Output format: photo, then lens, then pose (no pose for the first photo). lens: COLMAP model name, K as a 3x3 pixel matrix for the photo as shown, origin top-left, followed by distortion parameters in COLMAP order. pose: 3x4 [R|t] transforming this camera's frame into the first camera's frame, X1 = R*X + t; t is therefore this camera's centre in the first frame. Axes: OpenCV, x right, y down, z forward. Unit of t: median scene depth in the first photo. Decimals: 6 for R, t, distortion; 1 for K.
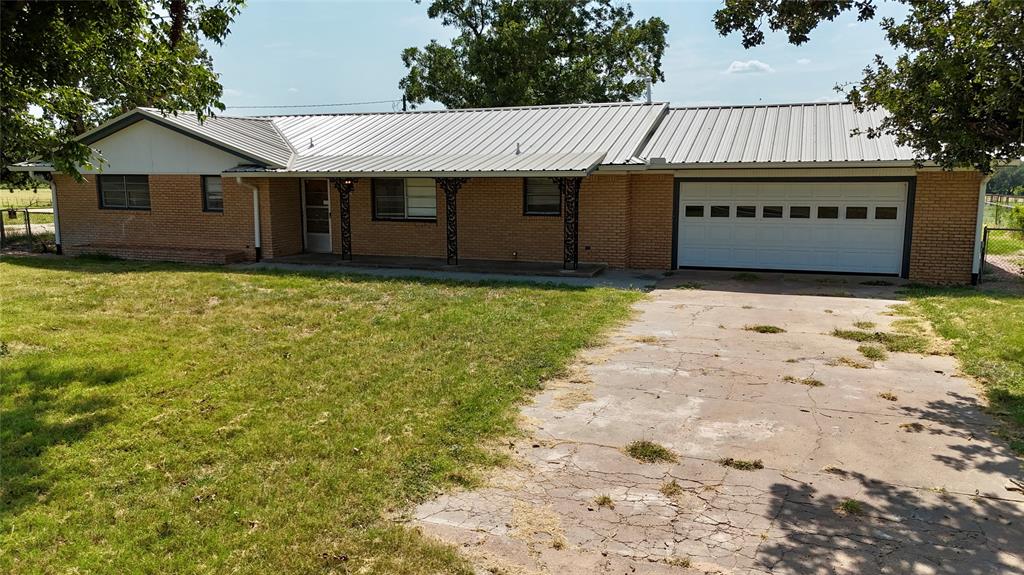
lens RADIAL K [[756.2, 0, 516.1], [0, 756.2, 285.0], [0, 0, 1]] dist [0.049909, -0.043581]
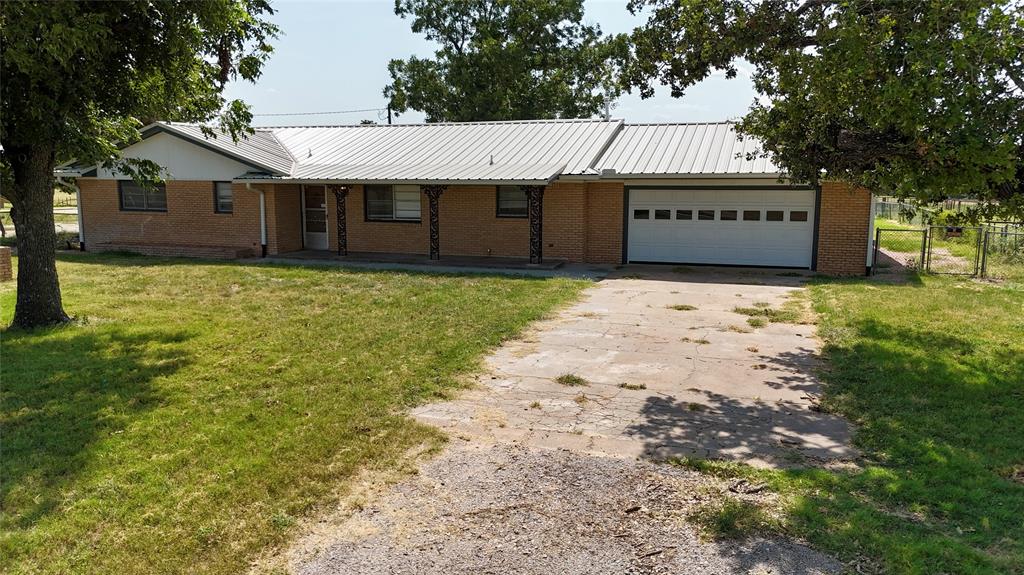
lens RADIAL K [[756.2, 0, 516.1], [0, 756.2, 285.0], [0, 0, 1]] dist [0.049909, -0.043581]
pose [[0.999724, 0.000590, 0.023500, 0.015185], [-0.000530, 0.999997, -0.002586, 0.017428], [-0.023501, 0.002573, 0.999720, -0.188162]]
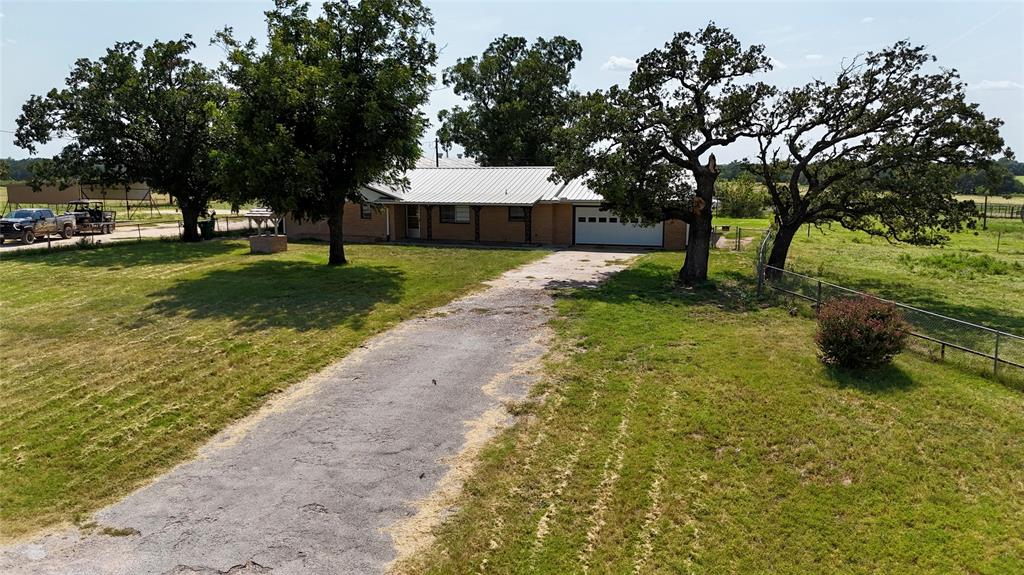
lens RADIAL K [[756.2, 0, 516.1], [0, 756.2, 285.0], [0, 0, 1]] dist [0.049909, -0.043581]
pose [[0.999995, 0.003097, -0.000591, 0.039880], [-0.003094, 0.999985, 0.004445, 0.104881], [0.000604, -0.004443, 0.999990, -1.485239]]
